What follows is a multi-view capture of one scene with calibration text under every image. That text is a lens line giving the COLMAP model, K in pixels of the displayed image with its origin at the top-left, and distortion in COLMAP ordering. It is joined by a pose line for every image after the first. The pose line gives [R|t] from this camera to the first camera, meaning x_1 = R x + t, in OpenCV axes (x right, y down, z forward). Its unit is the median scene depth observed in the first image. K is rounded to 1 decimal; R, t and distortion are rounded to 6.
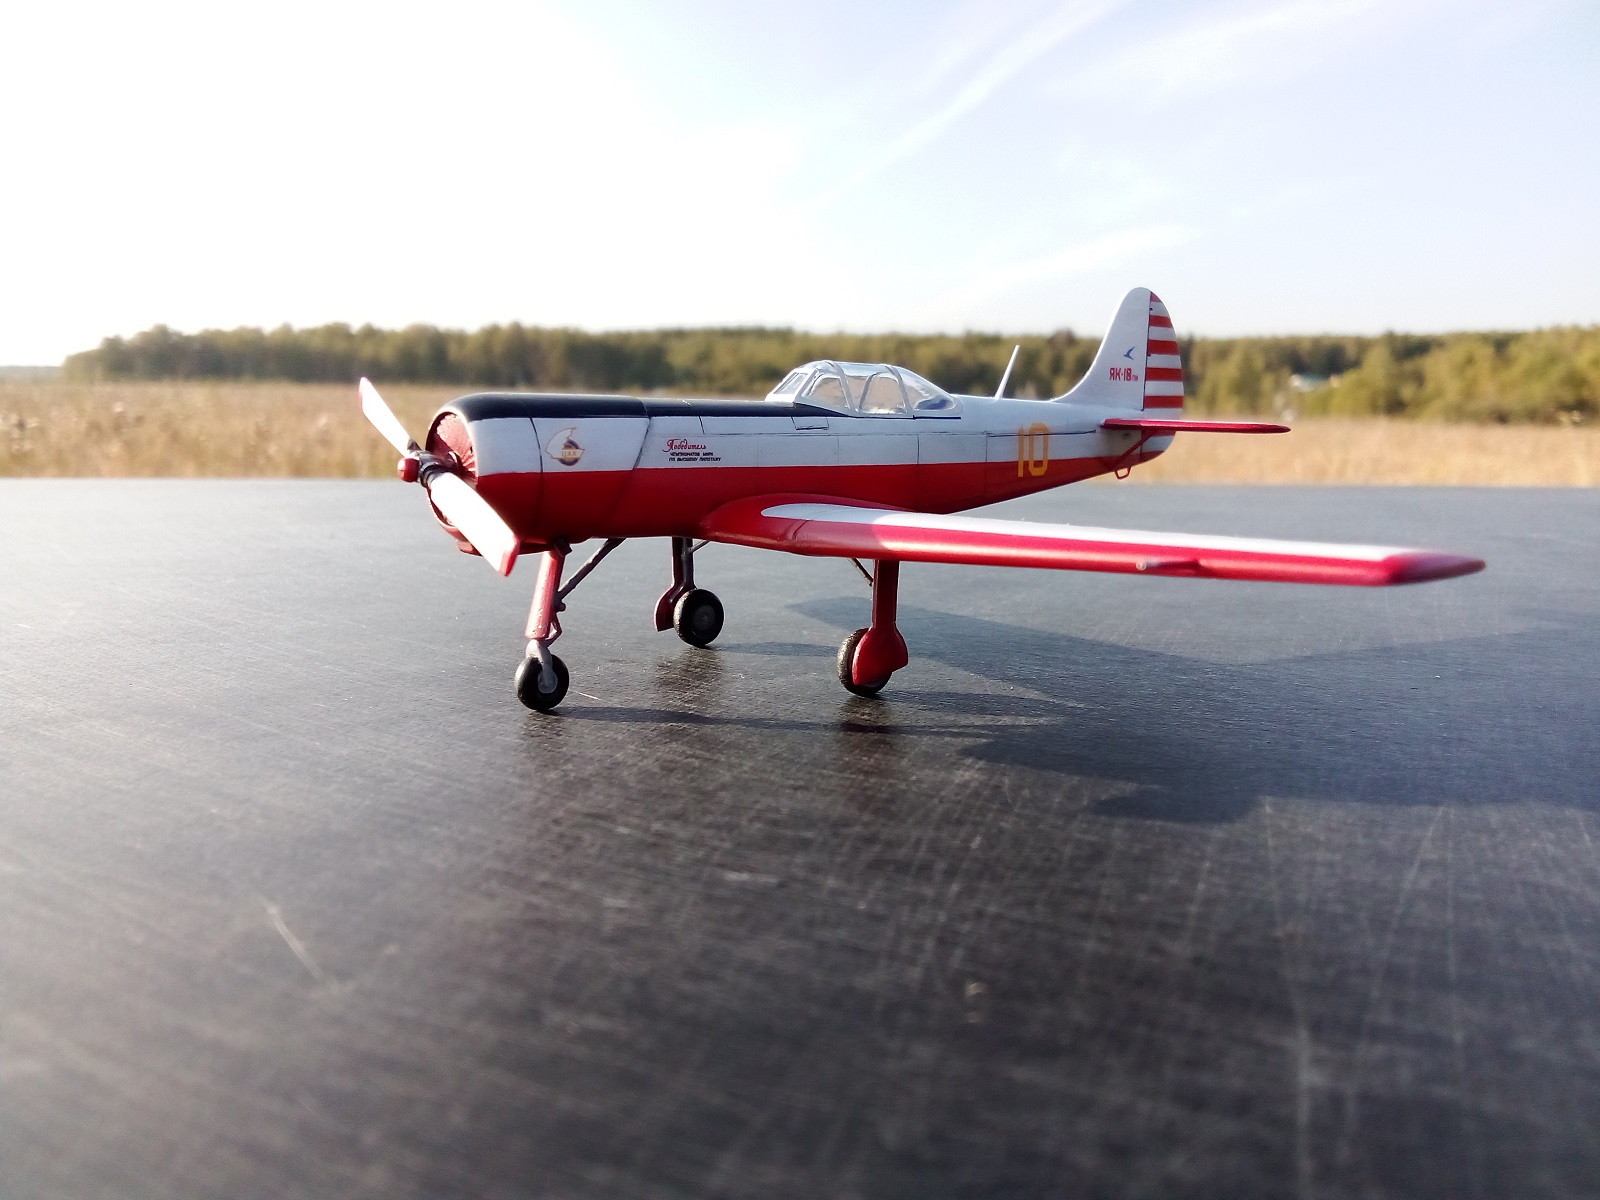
lens RADIAL K [[1271.7, 0, 800.0], [0, 1271.7, 600.0], [0, 0, 1]] dist [0.077110, -0.159013]
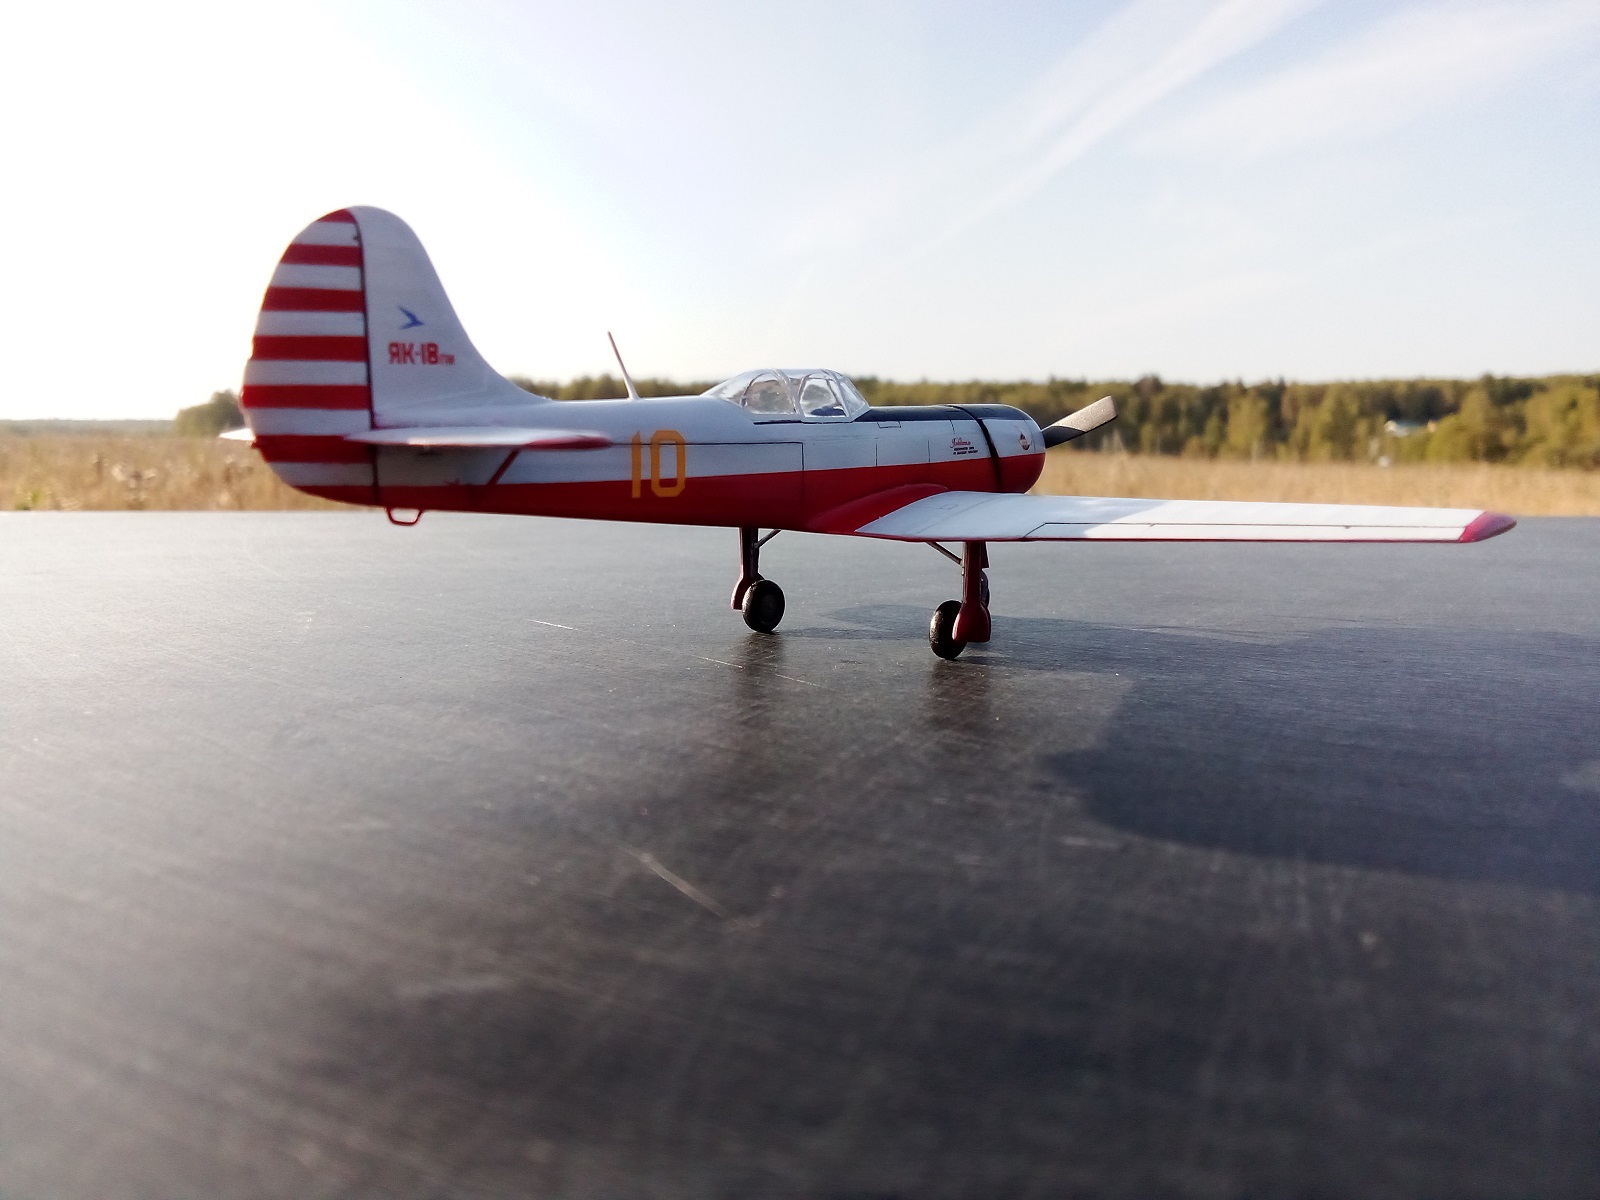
lens RADIAL K [[1271.7, 0, 800.0], [0, 1271.7, 600.0], [0, 0, 1]] dist [0.077110, -0.159013]
pose [[0.997924, 0.000840, -0.064394, -0.194807], [-0.003271, 0.999285, -0.037665, 0.061767], [0.064316, 0.037797, 0.997213, -0.034780]]
